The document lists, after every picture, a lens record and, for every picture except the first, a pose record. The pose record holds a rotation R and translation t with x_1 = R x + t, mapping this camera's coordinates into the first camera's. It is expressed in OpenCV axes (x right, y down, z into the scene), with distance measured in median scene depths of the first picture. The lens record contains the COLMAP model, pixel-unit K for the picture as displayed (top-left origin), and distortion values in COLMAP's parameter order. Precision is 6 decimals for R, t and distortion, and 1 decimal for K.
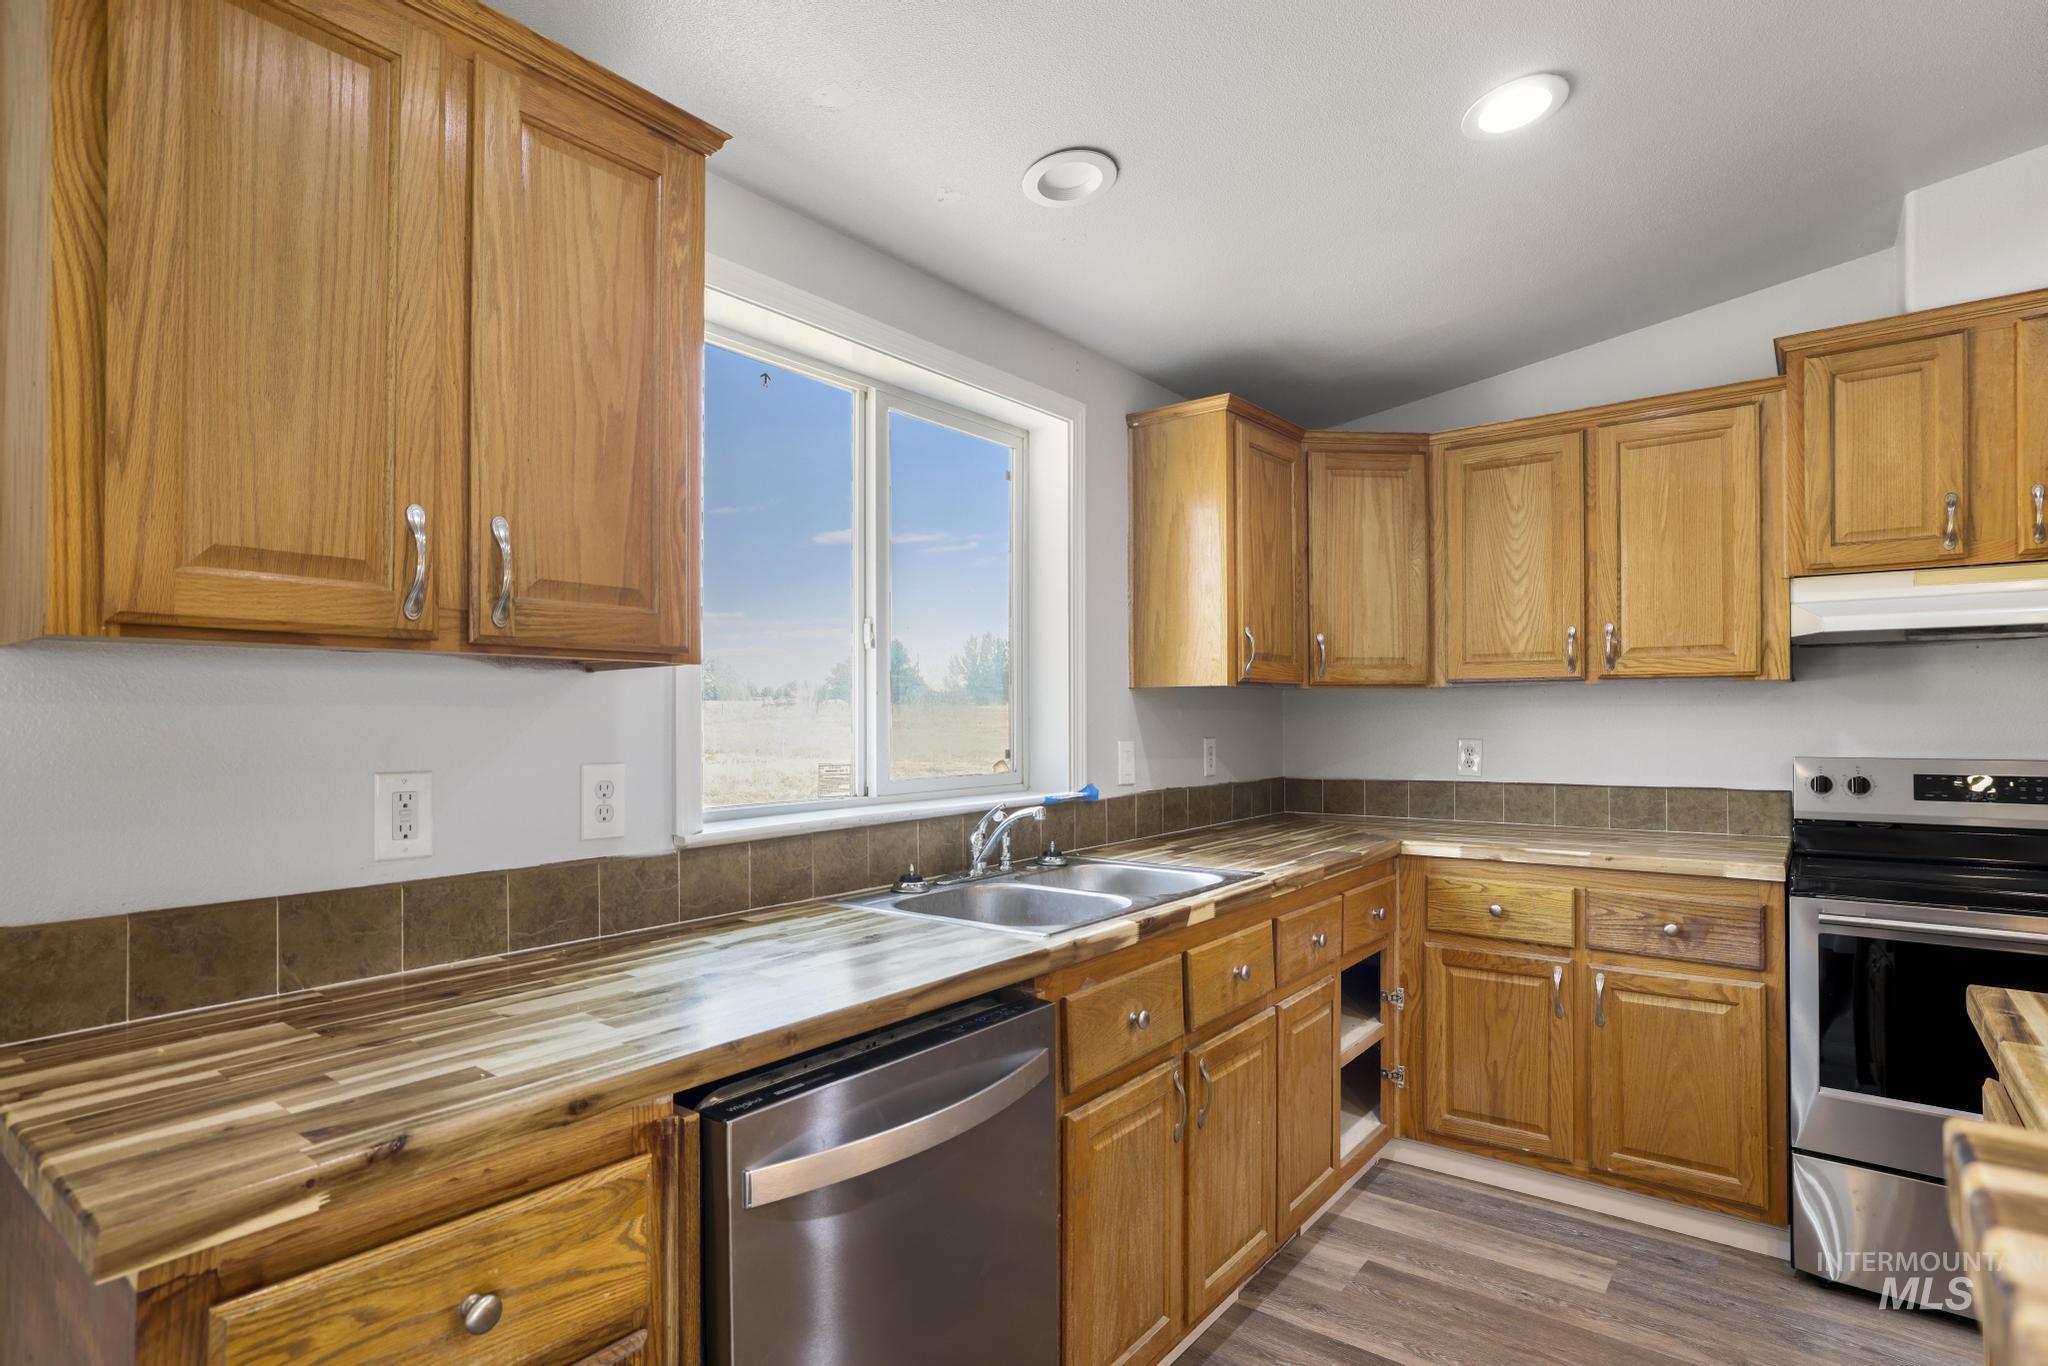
lens RADIAL K [[1057.6, 0, 1033.0], [0, 1057.6, 720.7], [0, 0, 1]] dist [-0.024315, 0.011574]
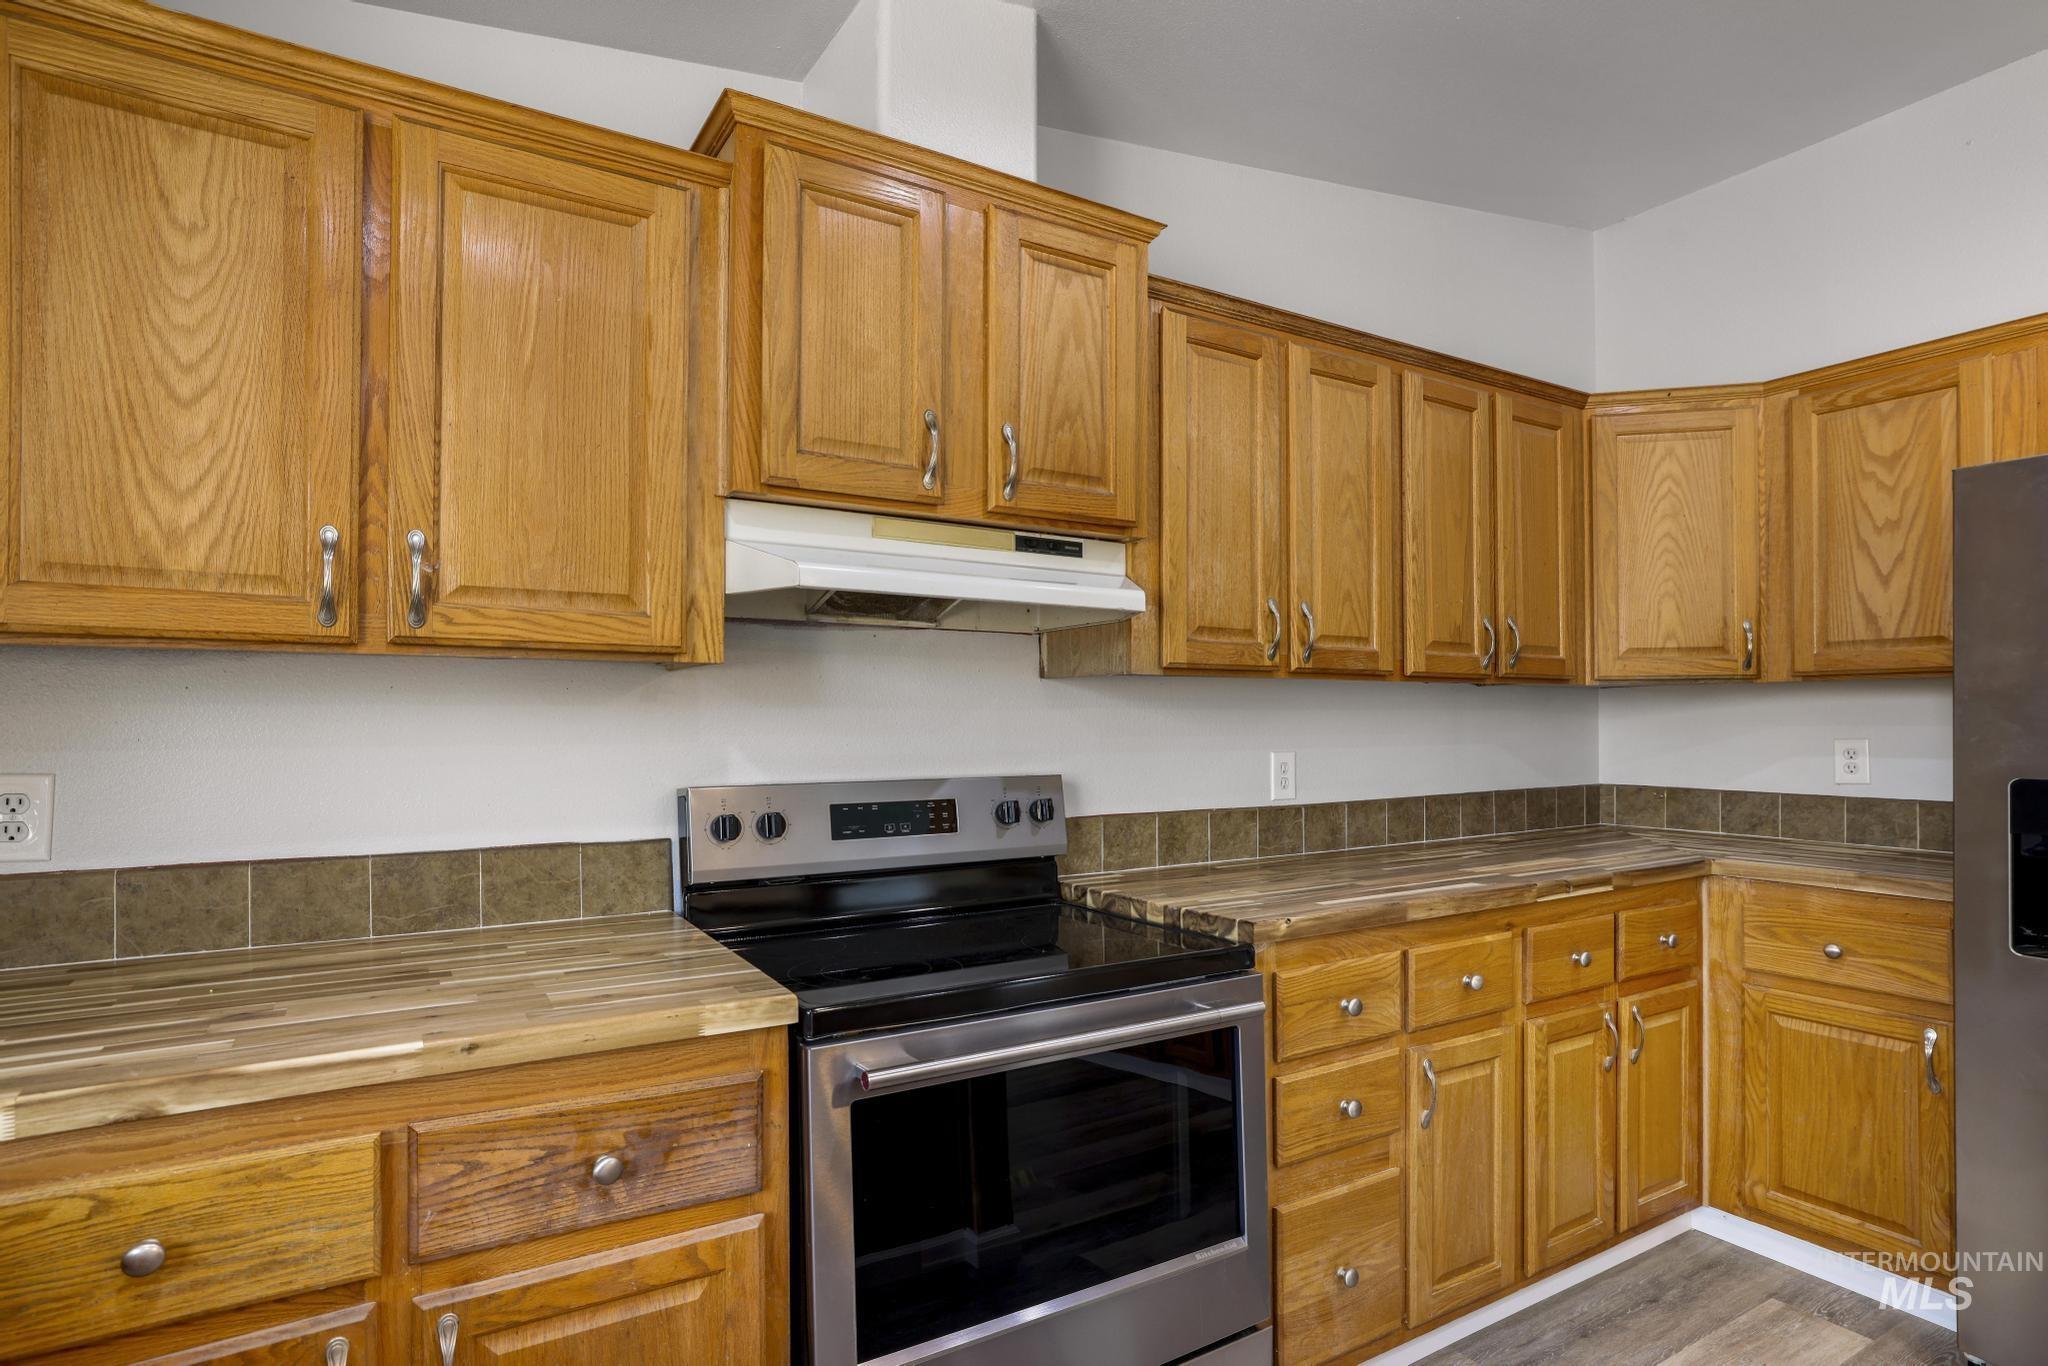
lens RADIAL K [[1057.6, 0, 1093.0], [0, 1057.6, 717.8], [0, 0, 1]] dist [-0.024315, 0.011574]
pose [[0.338276, 0.009025, 0.941004, 0.213474], [0.001451, 0.999948, -0.010111, -0.001009], [-0.941046, 0.004785, 0.338245, 0.579080]]
